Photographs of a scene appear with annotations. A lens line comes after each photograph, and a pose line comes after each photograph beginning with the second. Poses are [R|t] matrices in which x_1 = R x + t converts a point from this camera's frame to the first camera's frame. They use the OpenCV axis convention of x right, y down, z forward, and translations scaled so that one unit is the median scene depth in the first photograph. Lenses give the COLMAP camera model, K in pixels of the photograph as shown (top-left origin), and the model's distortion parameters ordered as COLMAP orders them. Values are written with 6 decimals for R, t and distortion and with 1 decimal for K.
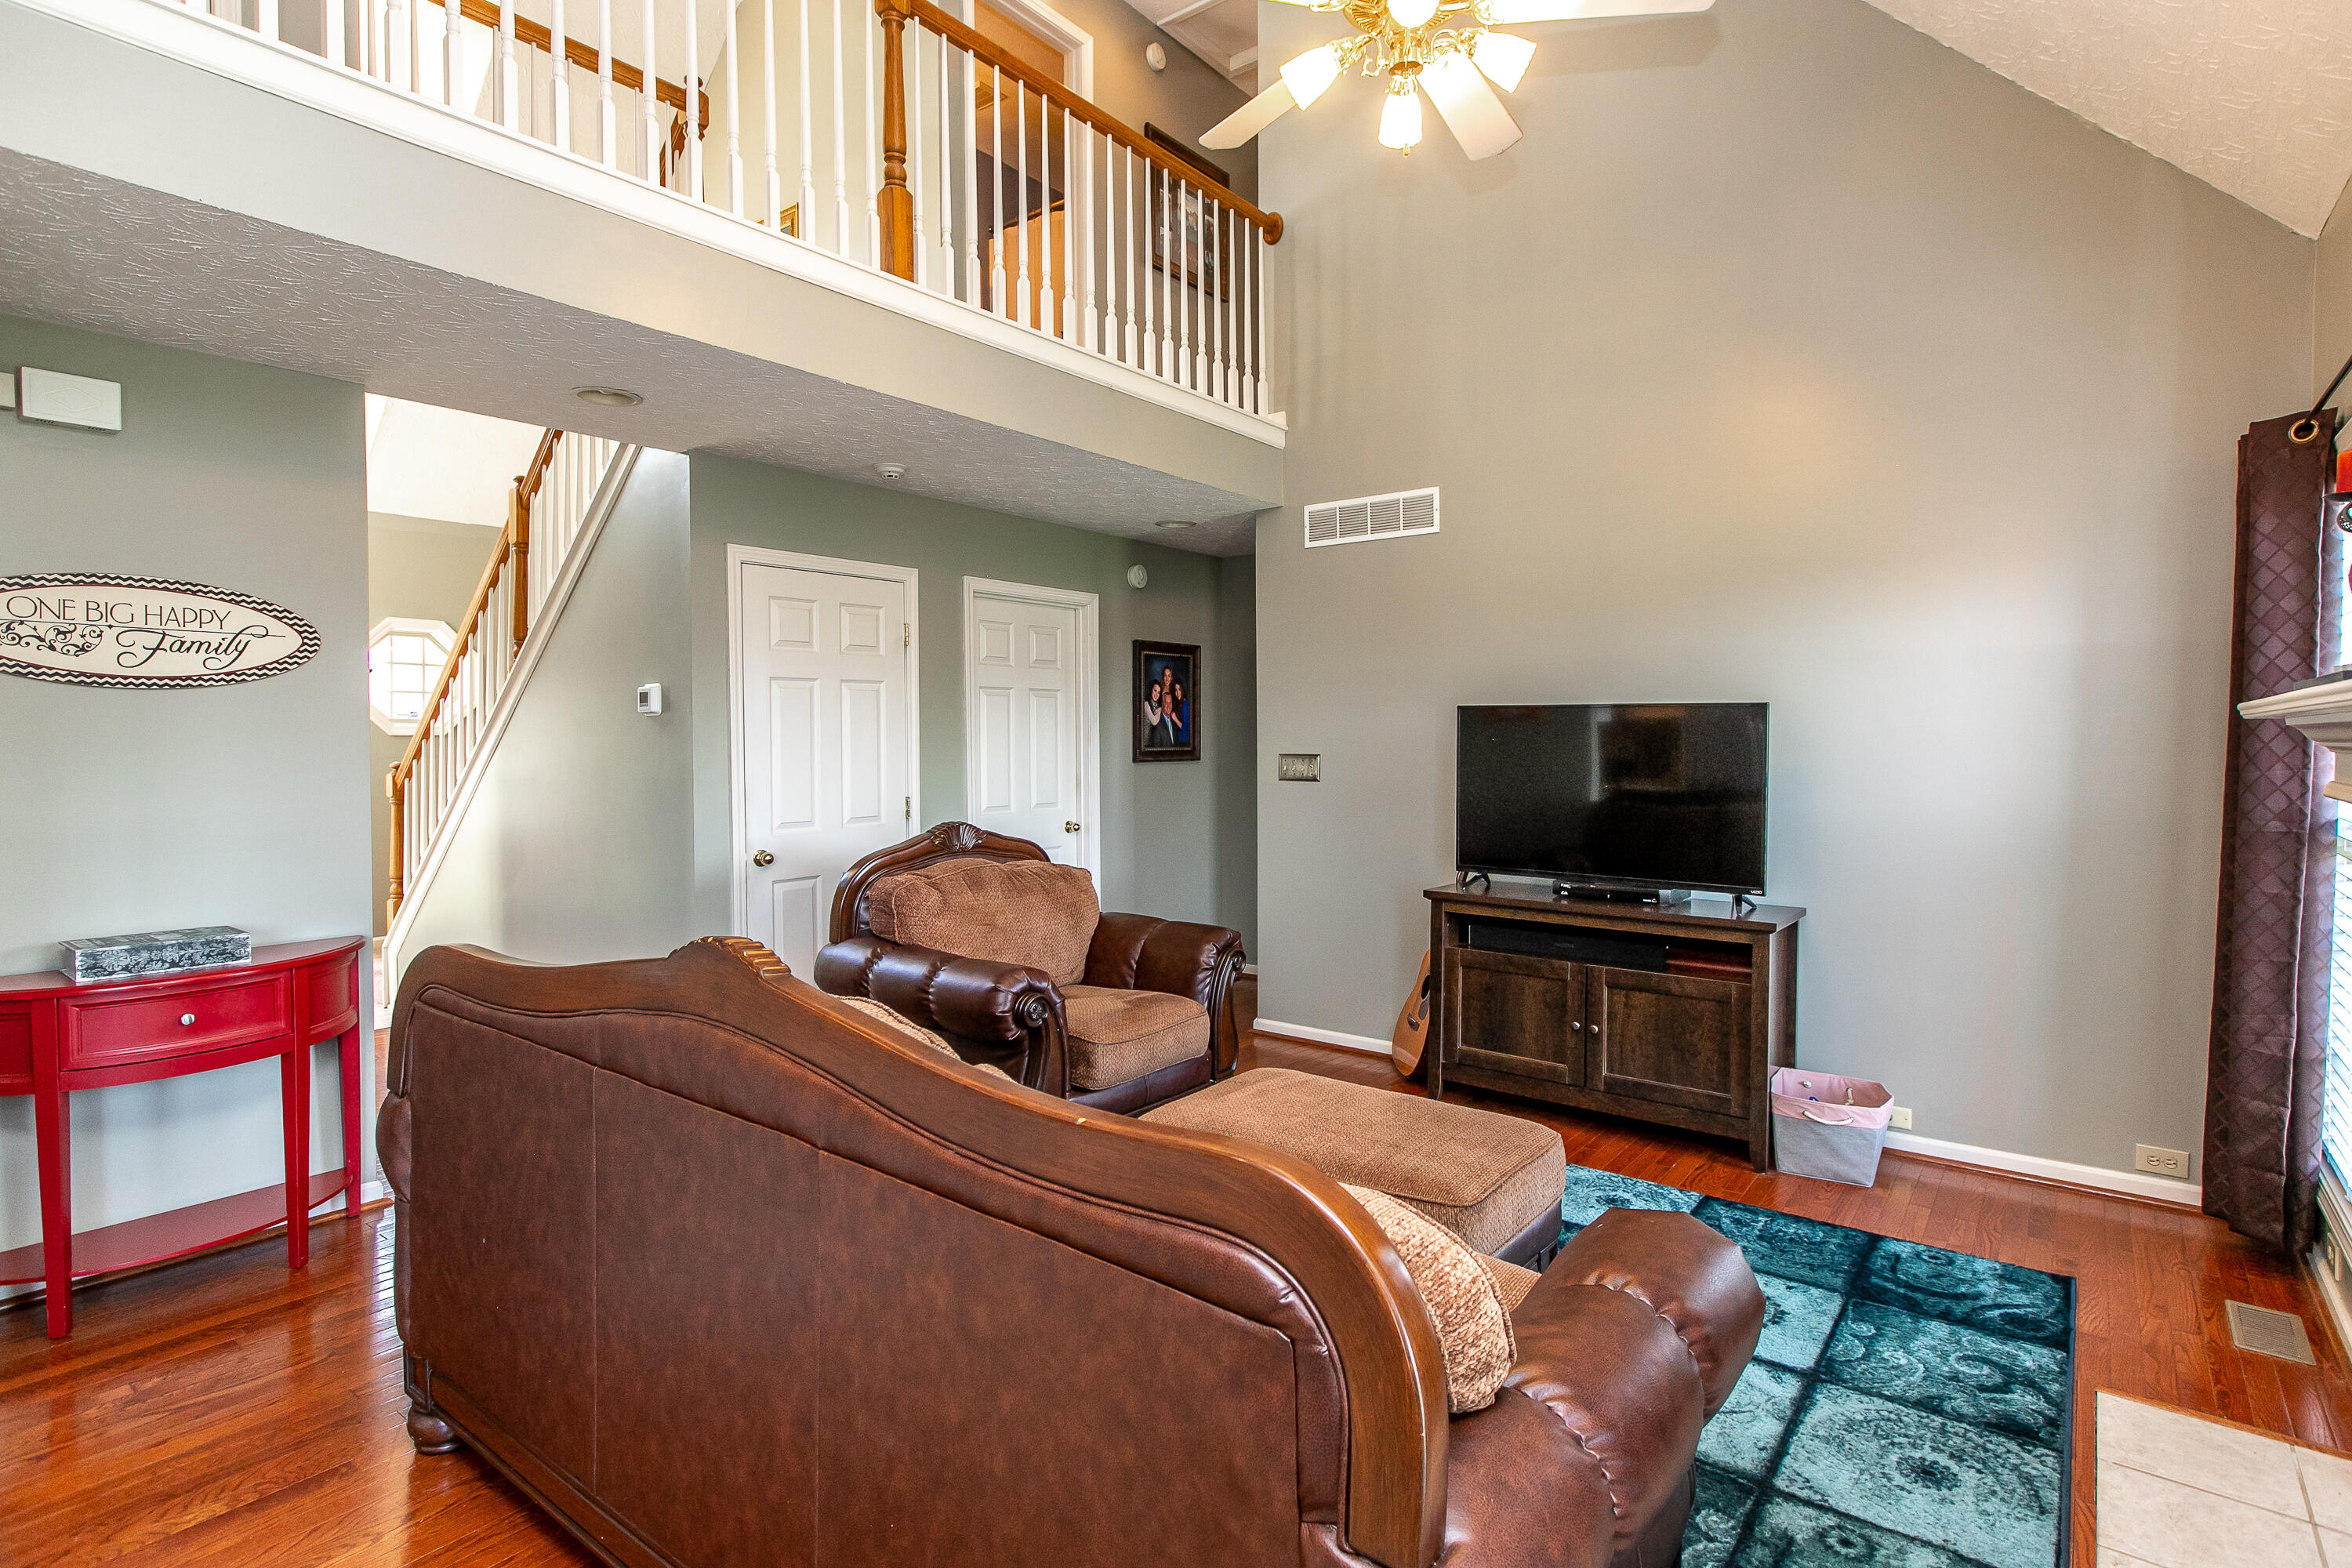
lens RADIAL K [[1192.9, 0, 1167.0], [0, 1192.9, 779.0], [0, 0, 1]] dist [-0.018159, 0.000215]
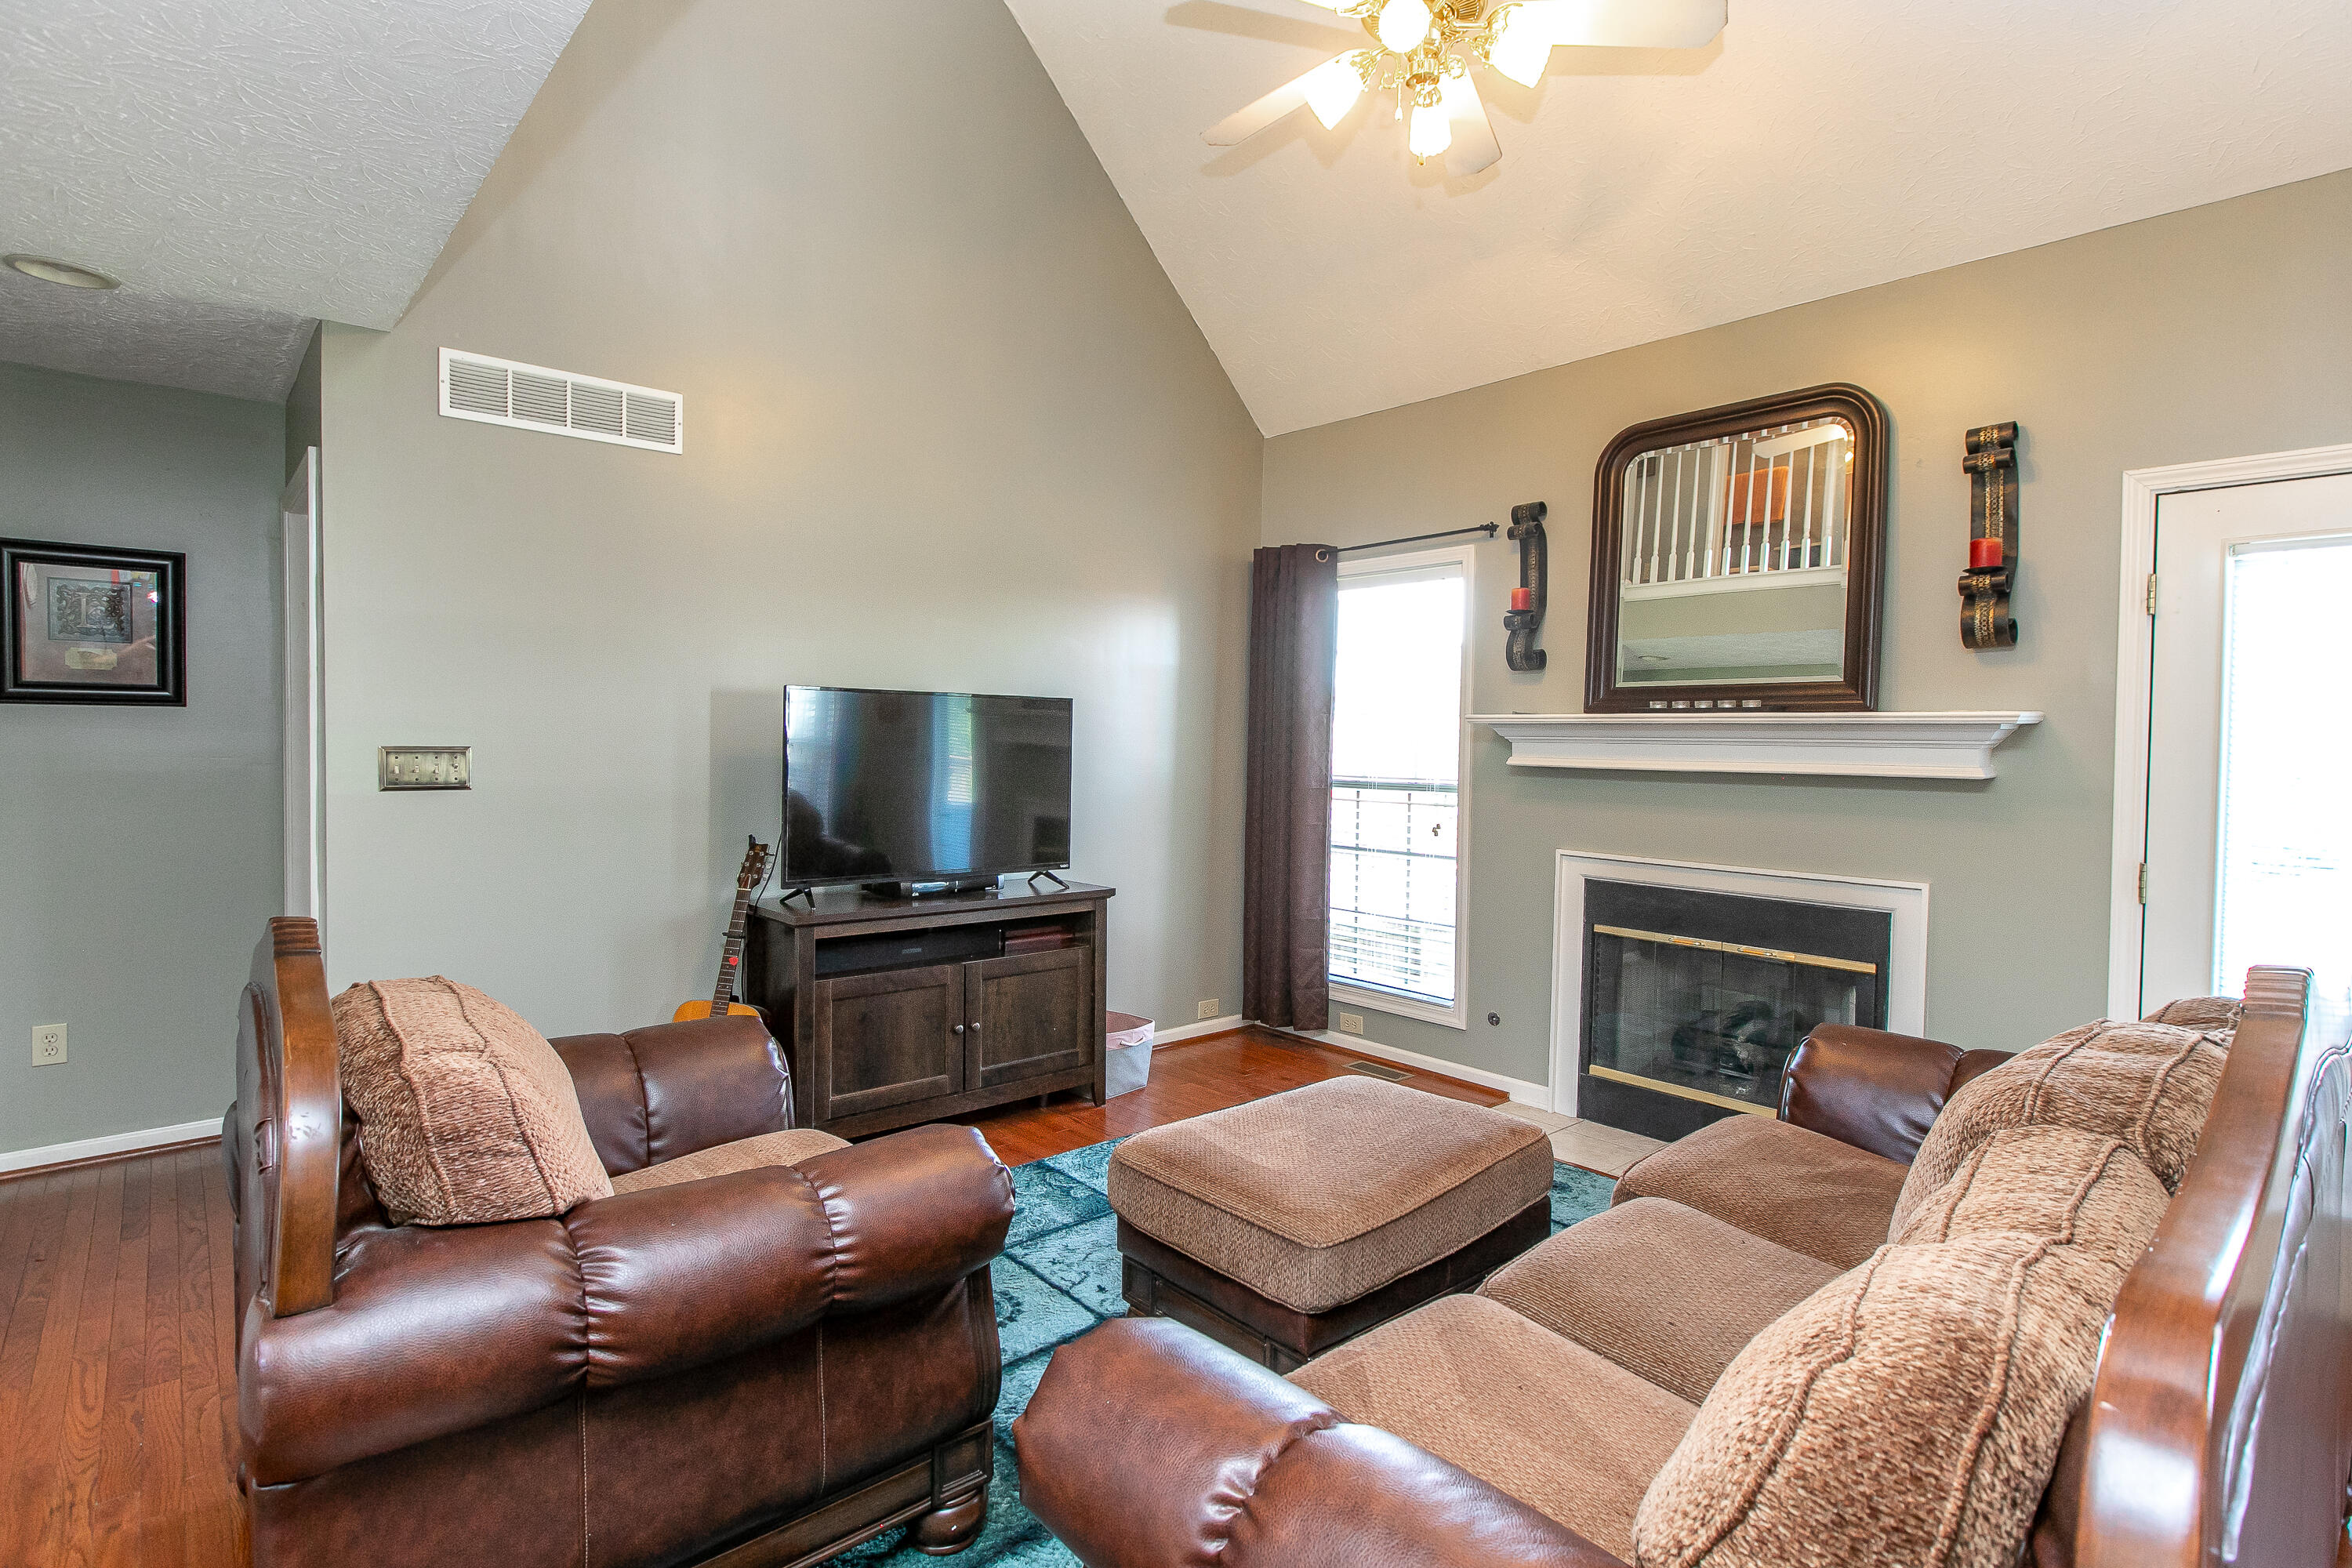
lens RADIAL K [[1135.6, 0, 1185.1], [0, 1135.6, 793.8], [0, 0, 1]] dist [-0.010511, 0.000154]
pose [[0.169147, -0.046142, 0.984510, -0.573094], [0.022347, 0.998826, 0.042973, -0.018911], [-0.985337, 0.014732, 0.169980, 0.733440]]
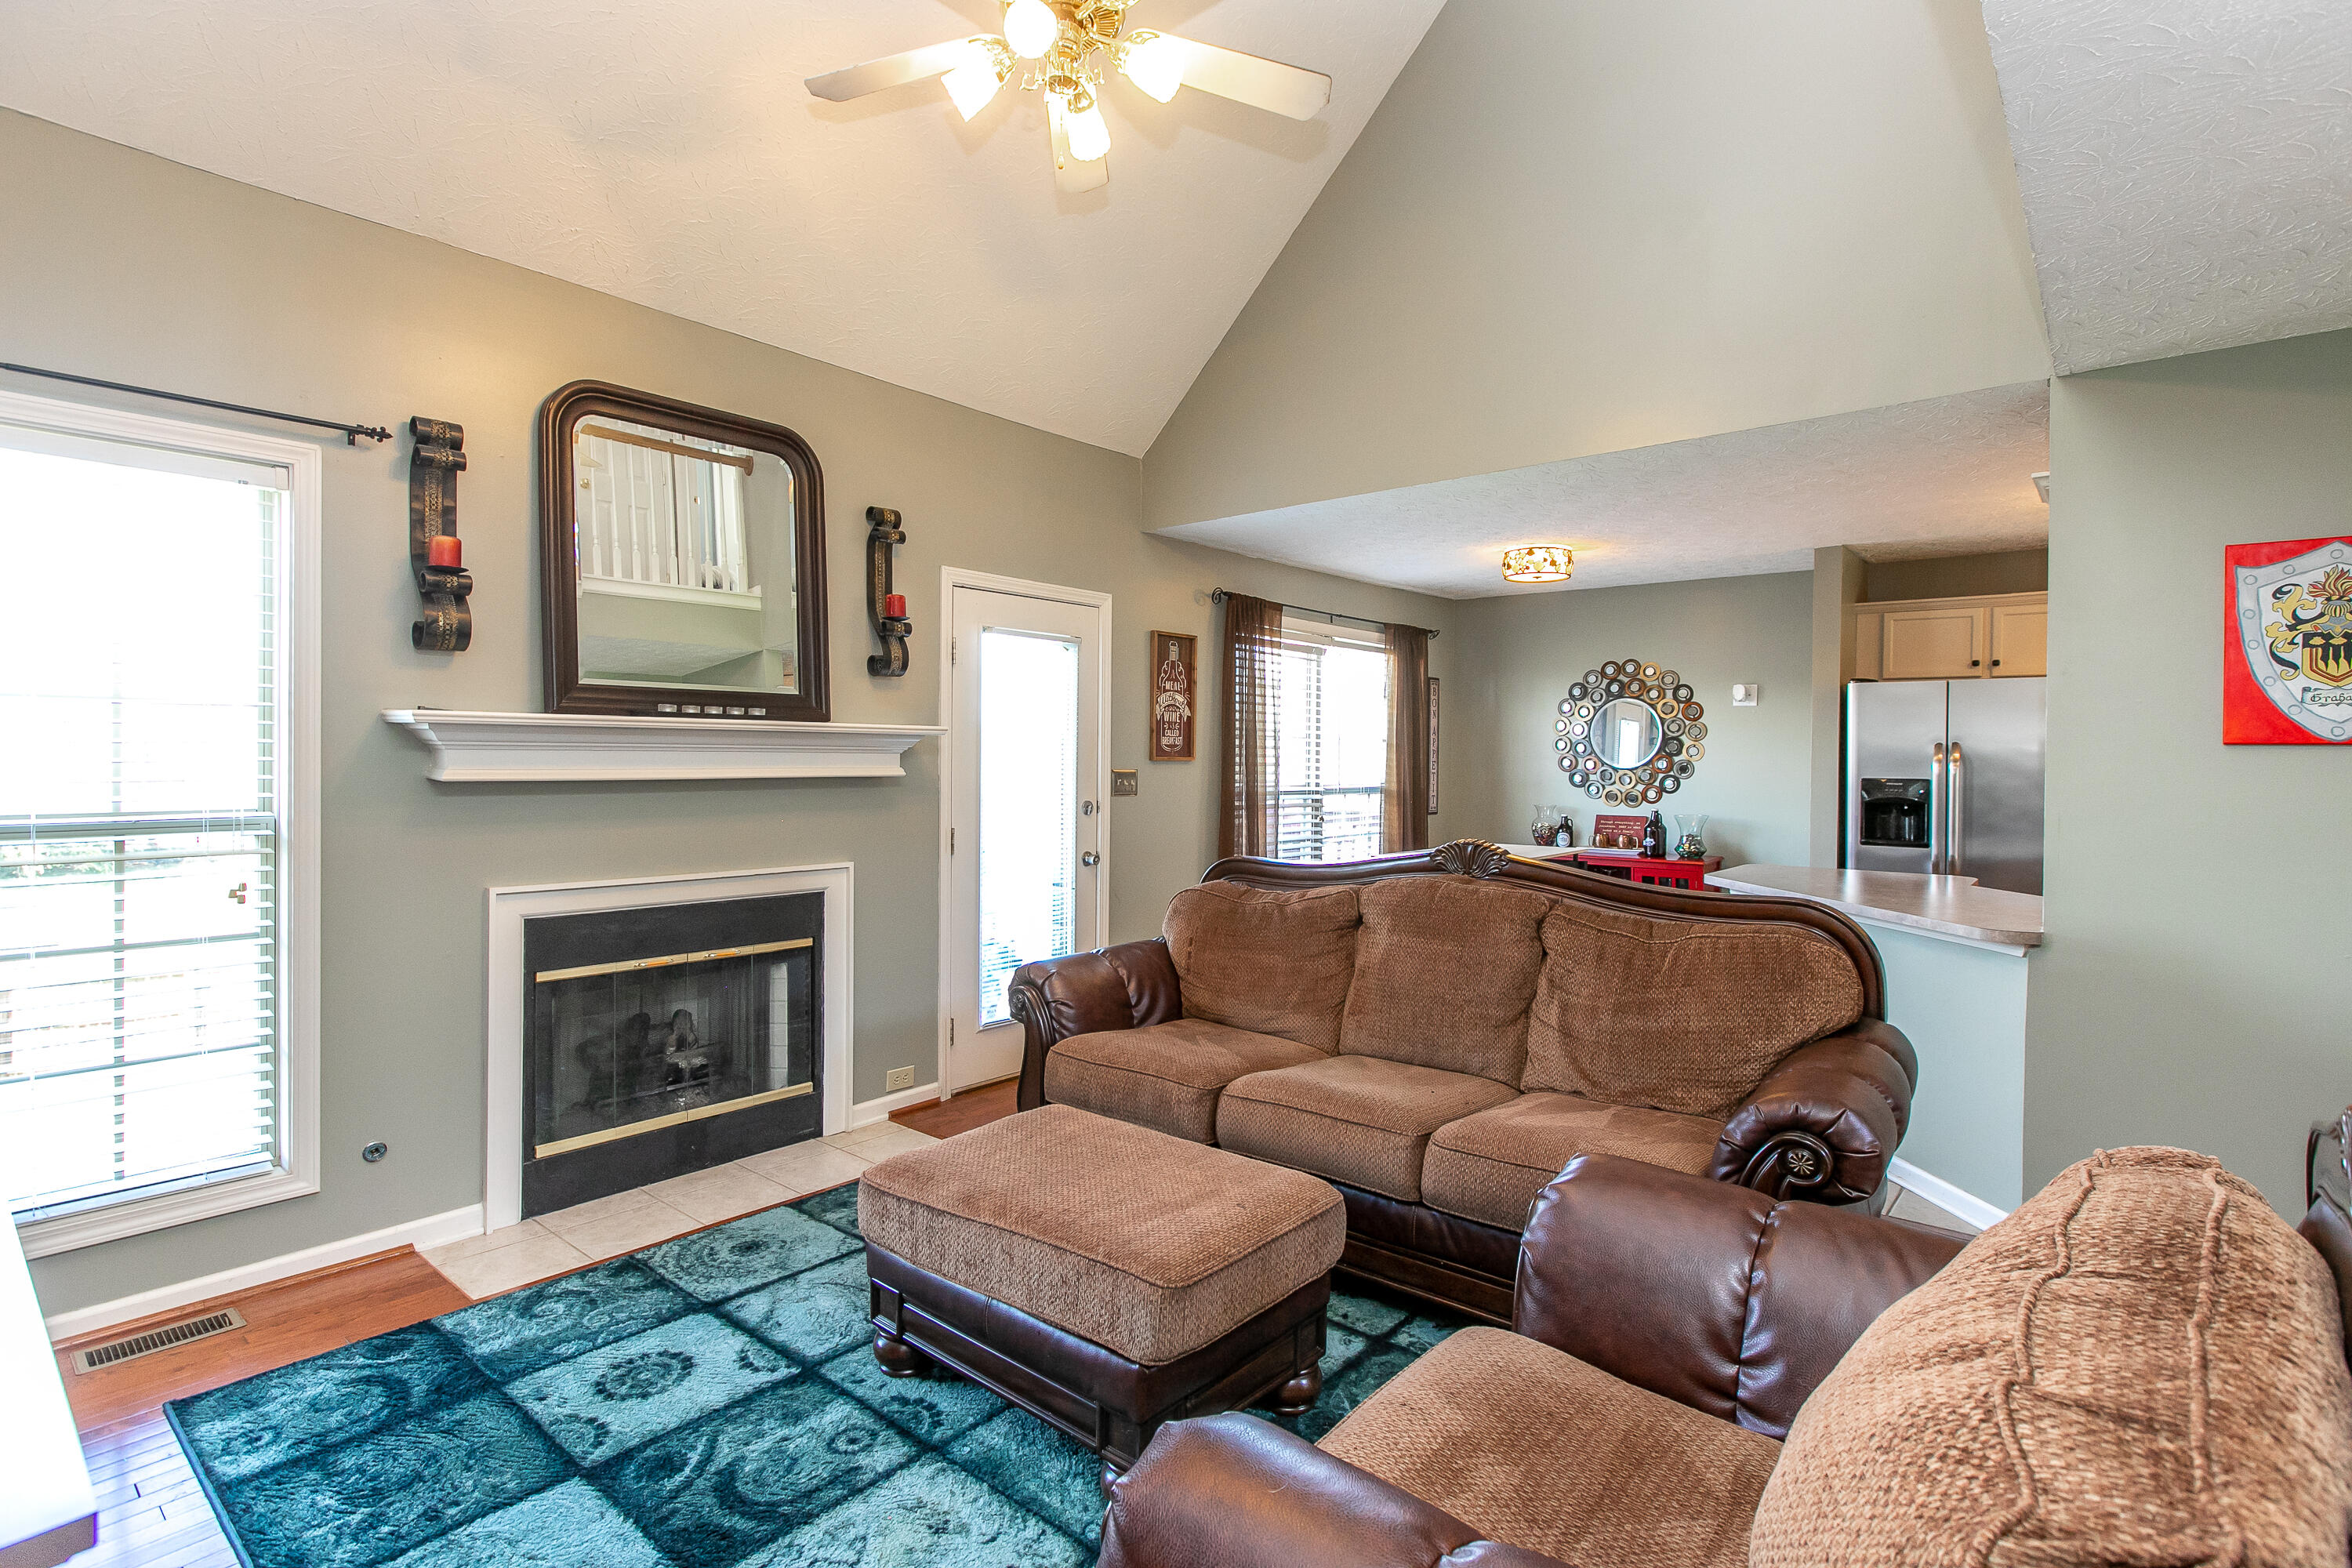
lens RADIAL K [[1135.6, 0, 1196.8], [0, 1135.6, 785.5], [0, 0, 1]] dist [-0.010511, 0.000154]
pose [[-0.999786, -0.009908, 0.018148, 0.044812], [-0.008785, 0.998100, 0.060978, -0.042452], [-0.018718, 0.060806, -0.997974, 1.407632]]
